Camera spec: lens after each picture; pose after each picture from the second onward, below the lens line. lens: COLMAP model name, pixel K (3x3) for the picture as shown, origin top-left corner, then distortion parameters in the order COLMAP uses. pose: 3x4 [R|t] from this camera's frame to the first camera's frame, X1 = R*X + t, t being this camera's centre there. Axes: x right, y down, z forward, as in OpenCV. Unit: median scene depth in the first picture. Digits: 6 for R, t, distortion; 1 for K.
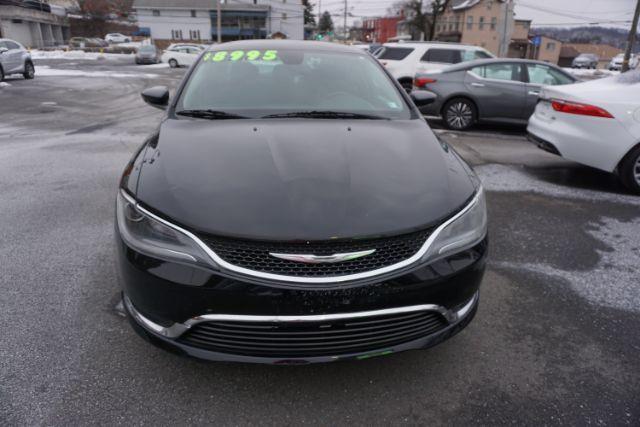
lens RADIAL K [[429.6, 0, 321.6], [0, 429.6, 214.4], [0, 0, 1]] dist [-0.047445, 0.033072]
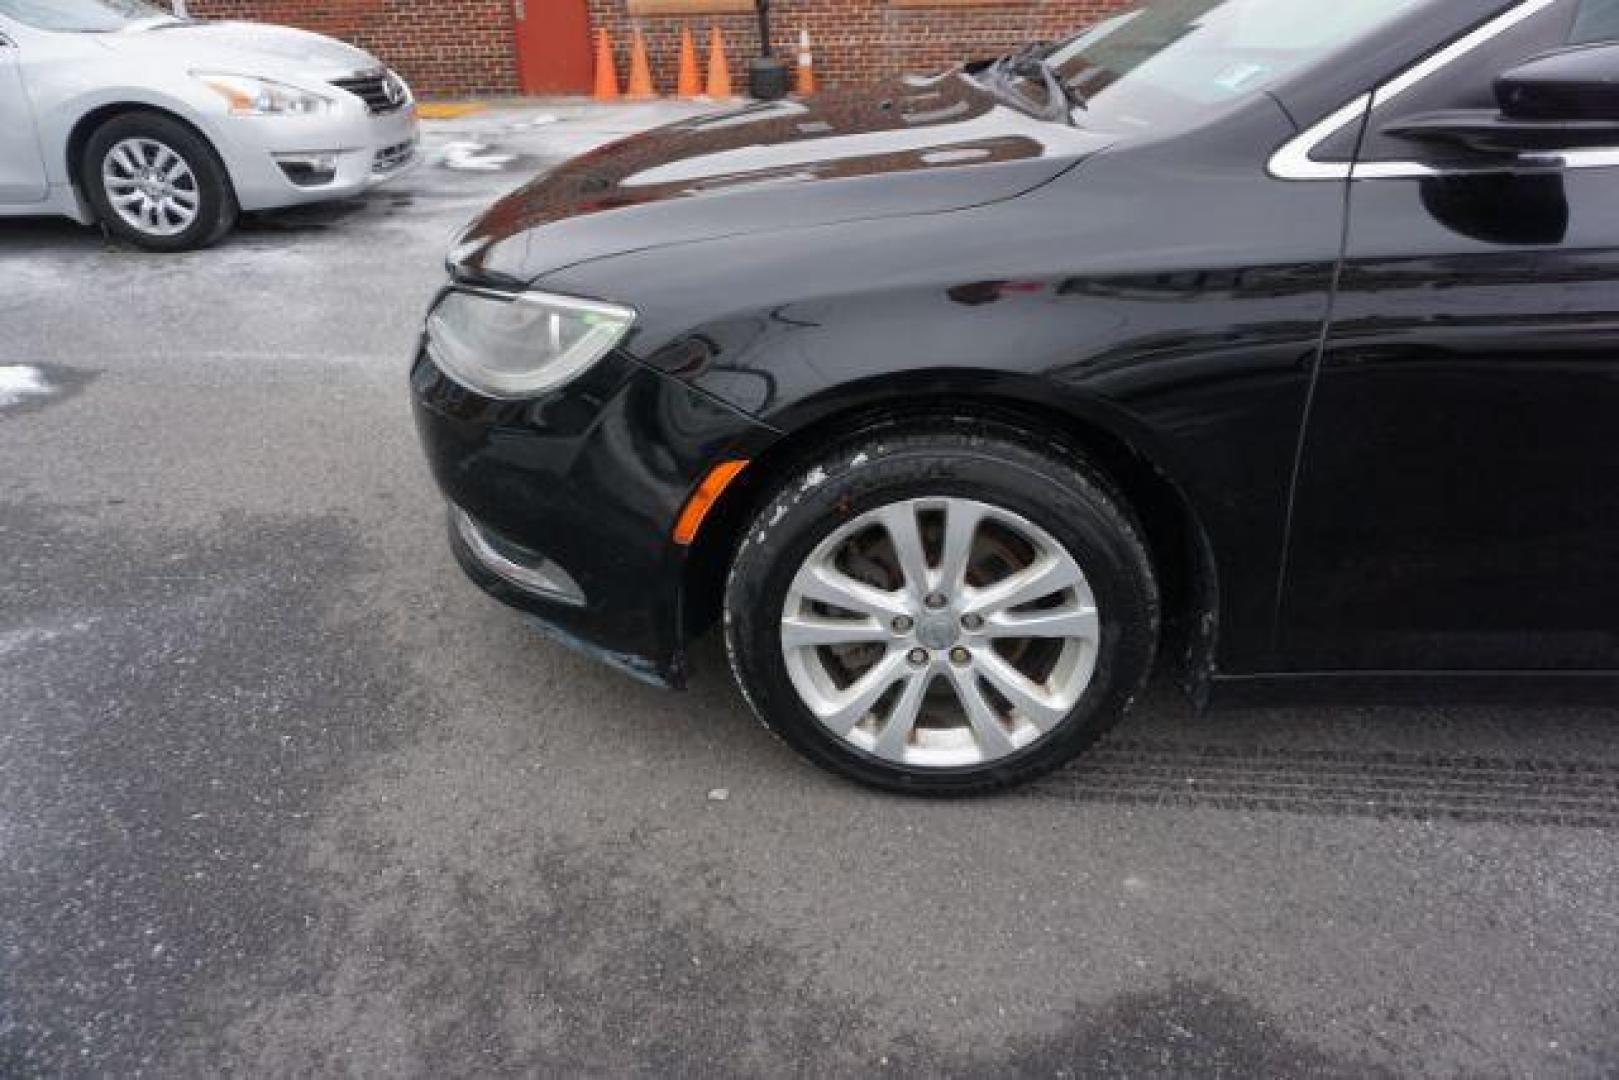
lens RADIAL K [[1086.7, 0, 808.9], [0, 1086.7, 535.8], [0, 0, 1]] dist [-0.047445, 0.033072]
pose [[-0.187996, 0.445240, -0.875453, 0.984518], [-0.321444, 0.814366, 0.483199, -0.319818], [0.928080, 0.372248, -0.009978, 1.089135]]
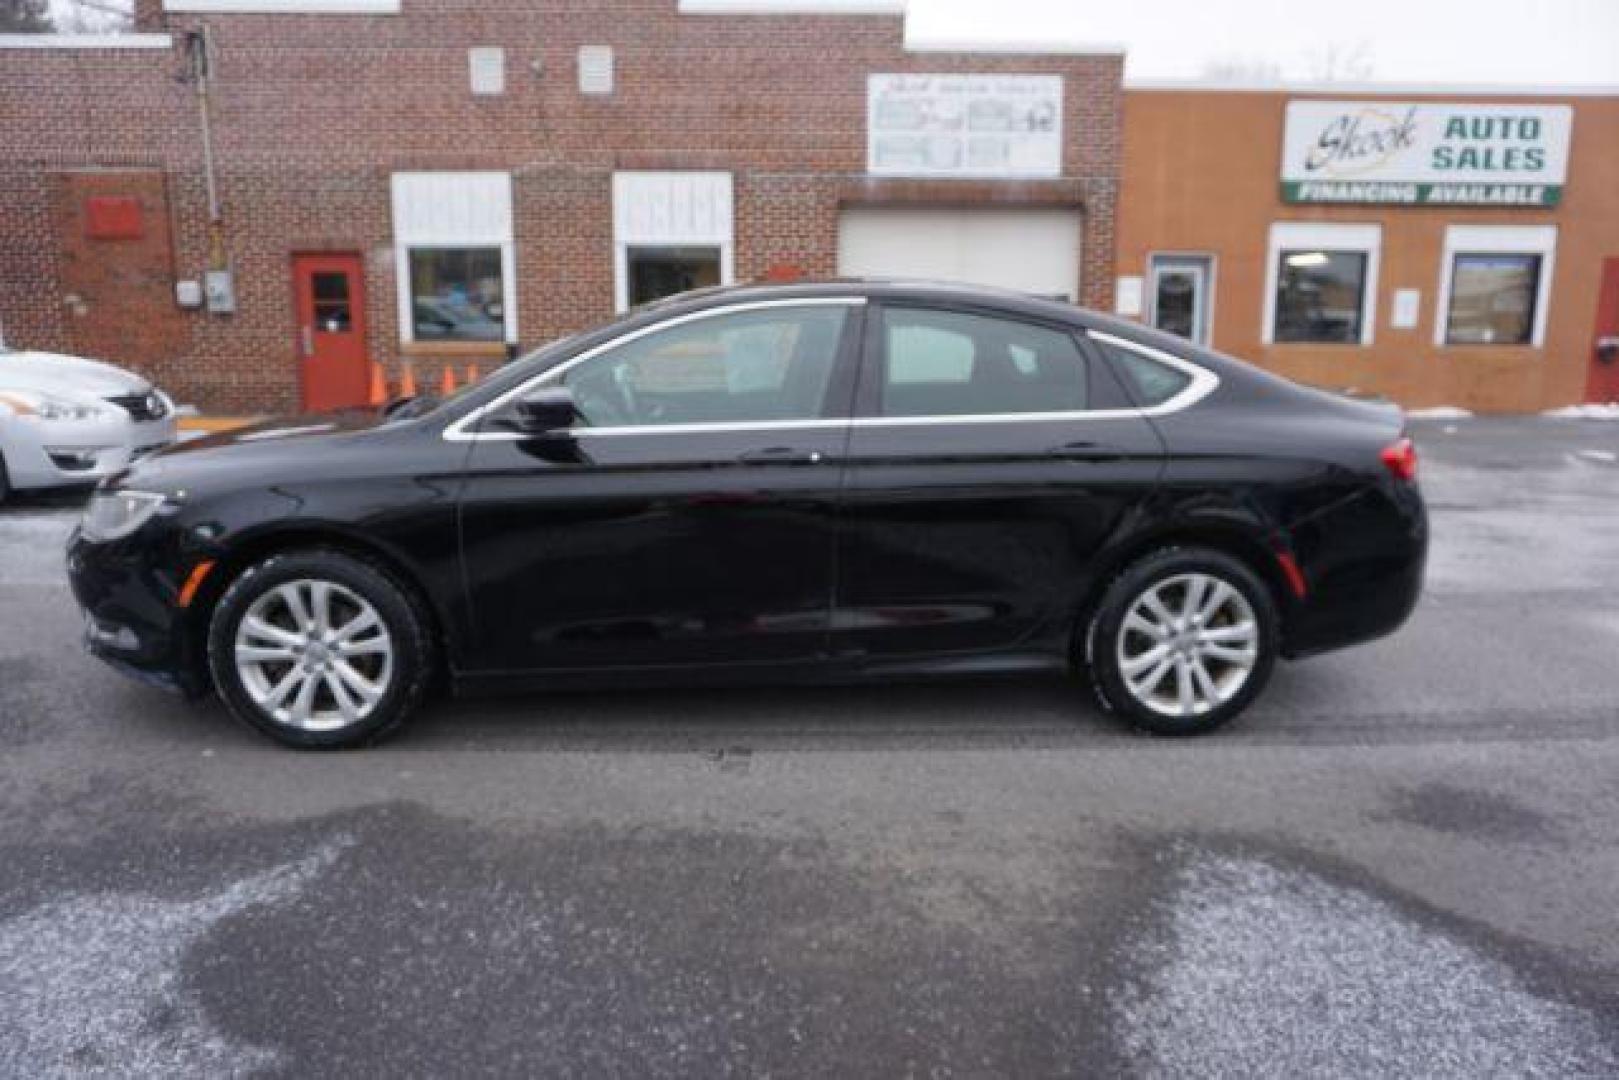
lens RADIAL K [[1086.7, 0, 807.5], [0, 1086.7, 540.8], [0, 0, 1]] dist [-0.047445, 0.033072]
pose [[-0.042883, 0.183692, -0.982048, 1.765535], [-0.356887, 0.915283, 0.186787, -0.604356], [0.933163, 0.358490, 0.026307, 1.735213]]
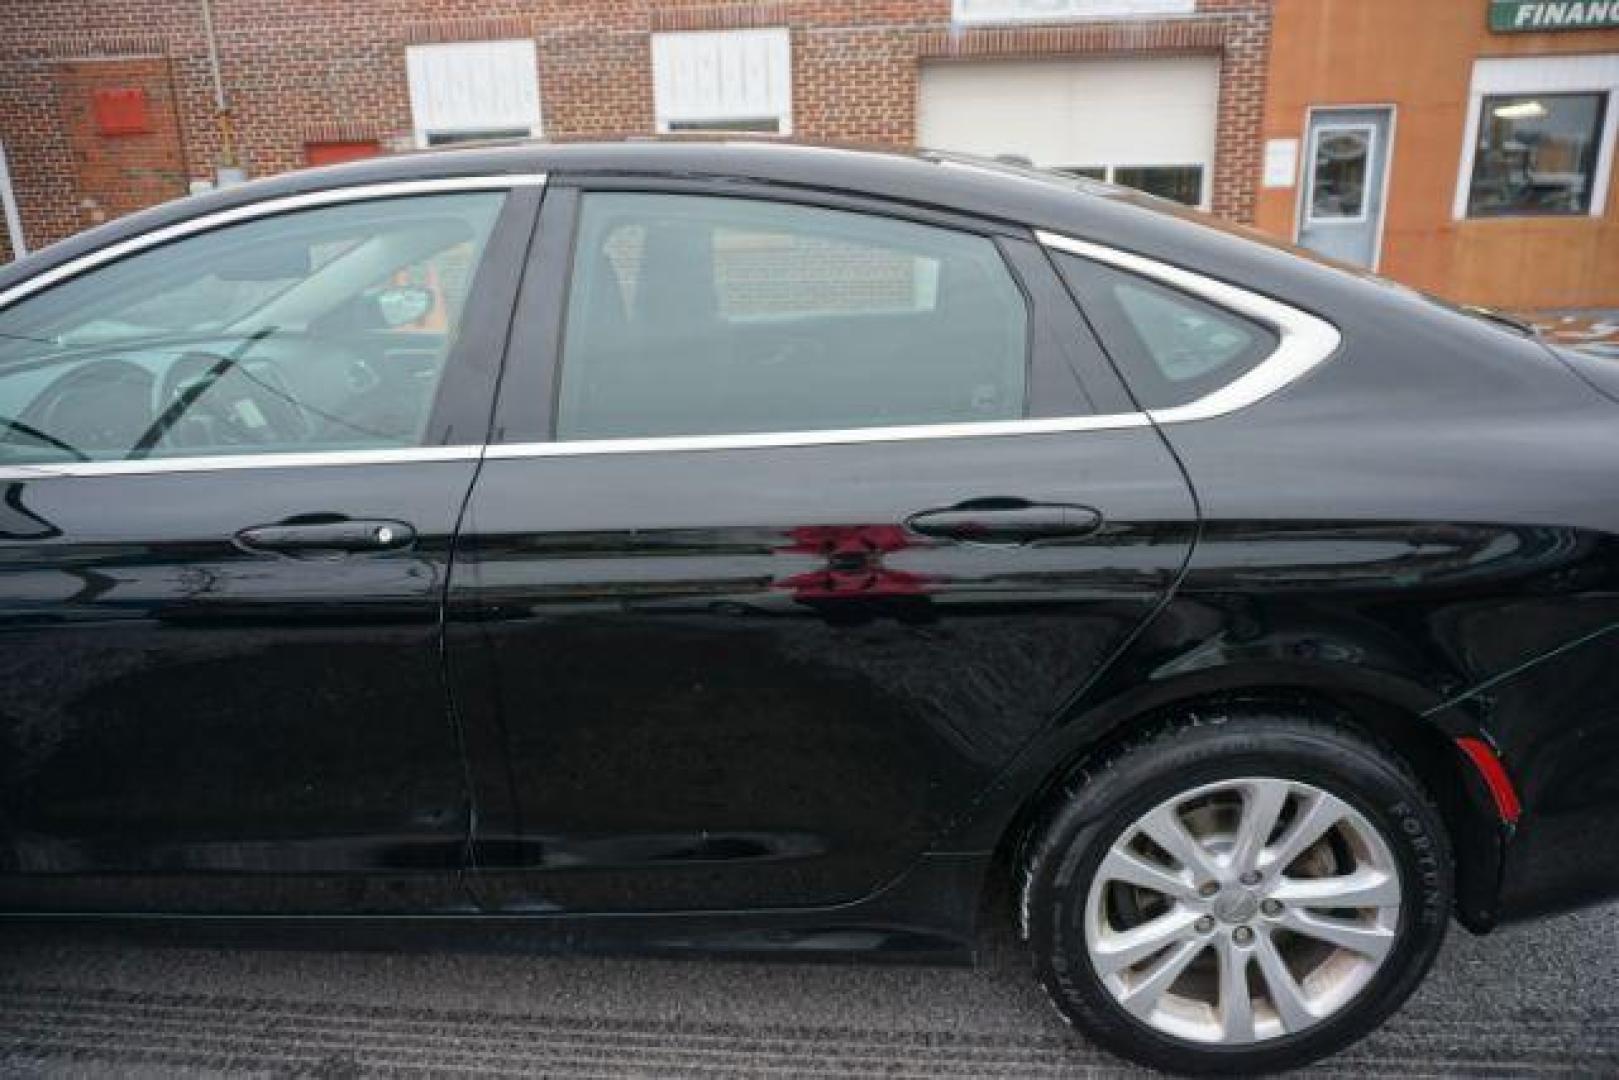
lens RADIAL K [[1086.7, 0, 804.3], [0, 1086.7, 536.0], [0, 0, 1]] dist [-0.047445, 0.033072]
pose [[-0.173597, 0.277542, -0.944899, 0.876893], [-0.328189, 0.888319, 0.321218, -0.739619], [0.928524, 0.365868, -0.063123, 2.029565]]
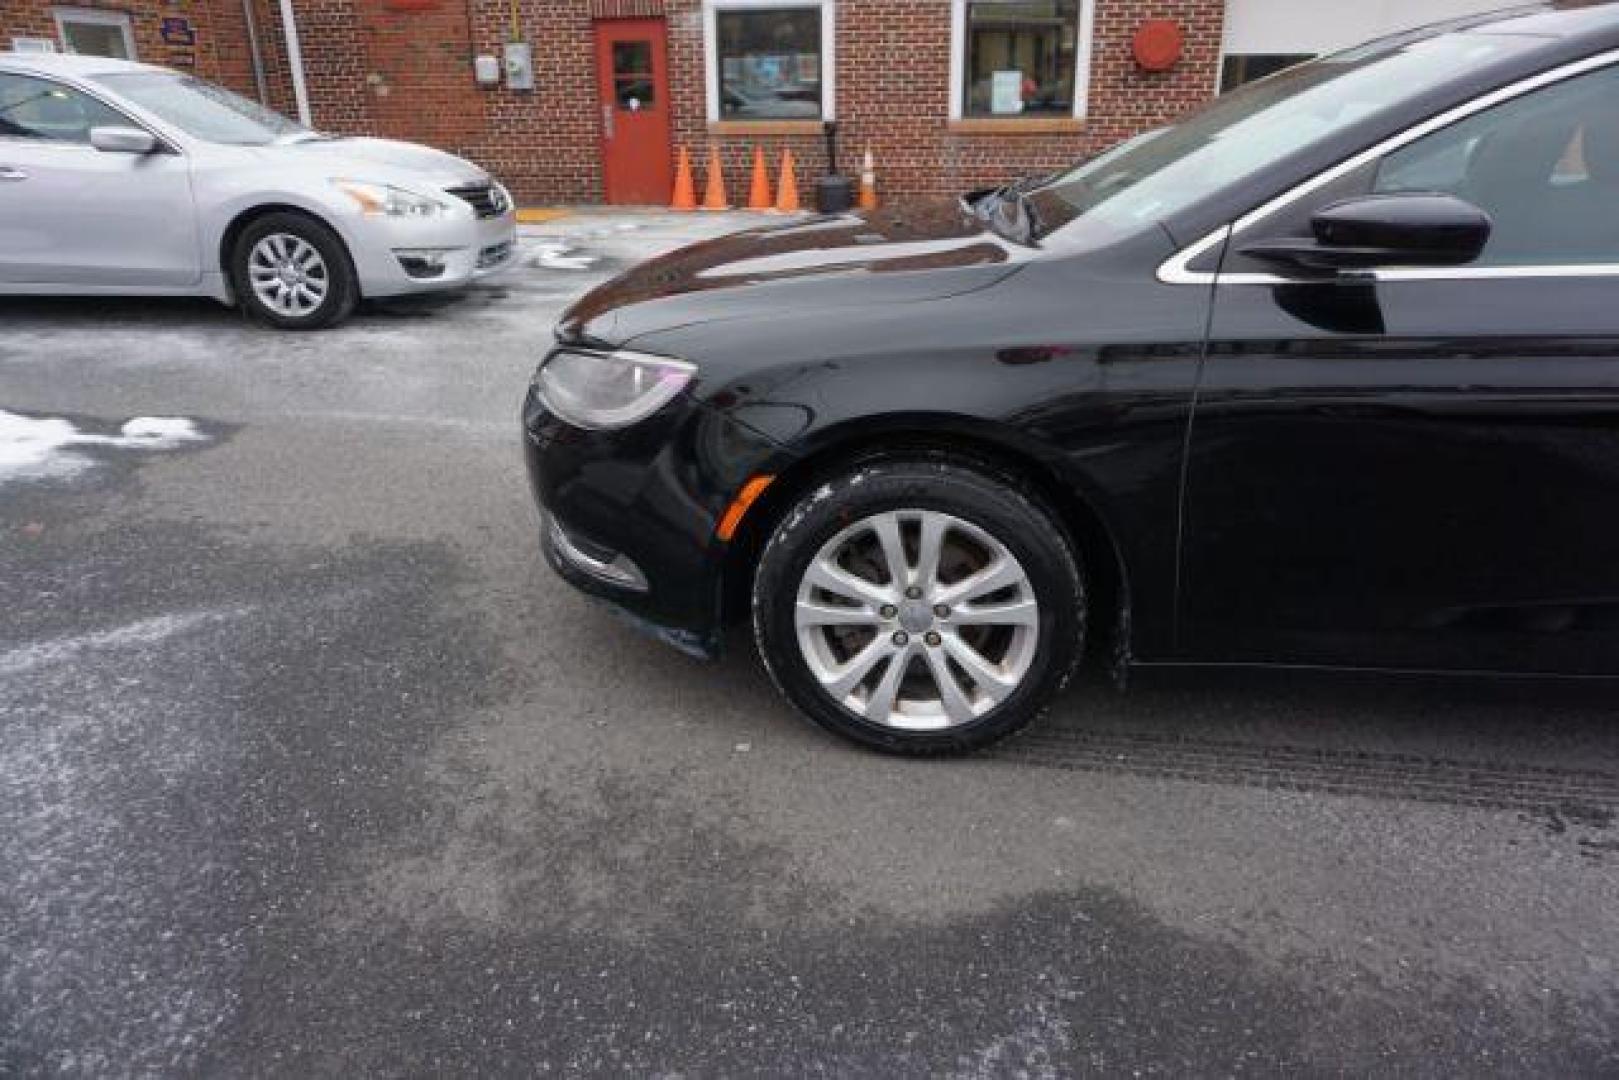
lens RADIAL K [[1086.7, 0, 807.4], [0, 1086.7, 536.0], [0, 0, 1]] dist [-0.047445, 0.033072]
pose [[-0.250788, 0.351921, -0.901808, 1.217686], [-0.333308, 0.843227, 0.421751, -0.373099], [0.908852, 0.406349, -0.094173, 1.162687]]
